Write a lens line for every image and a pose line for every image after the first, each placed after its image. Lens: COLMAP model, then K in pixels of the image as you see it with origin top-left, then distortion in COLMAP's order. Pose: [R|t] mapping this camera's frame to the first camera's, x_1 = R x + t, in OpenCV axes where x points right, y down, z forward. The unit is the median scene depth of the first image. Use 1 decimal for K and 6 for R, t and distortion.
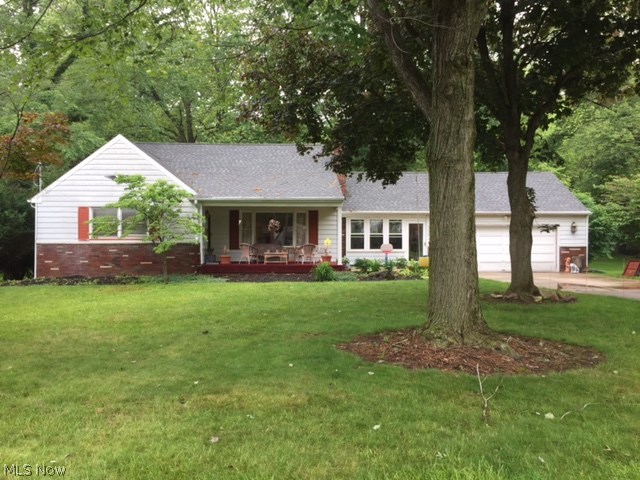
lens RADIAL K [[540.6, 0, 320.4], [0, 540.6, 239.4], [0, 0, 1]] dist [0.013630, 0.003243]
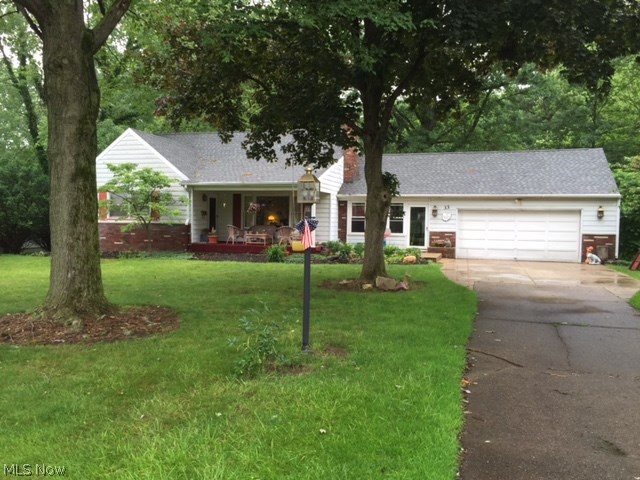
lens RADIAL K [[540.6, 0, 321.2], [0, 540.6, 240.2], [0, 0, 1]] dist [0.013630, 0.003243]
pose [[0.949773, 0.024996, -0.311940, 0.371632], [-0.013760, 0.999177, 0.038169, -0.005684], [0.312637, -0.031960, 0.949335, 0.031703]]
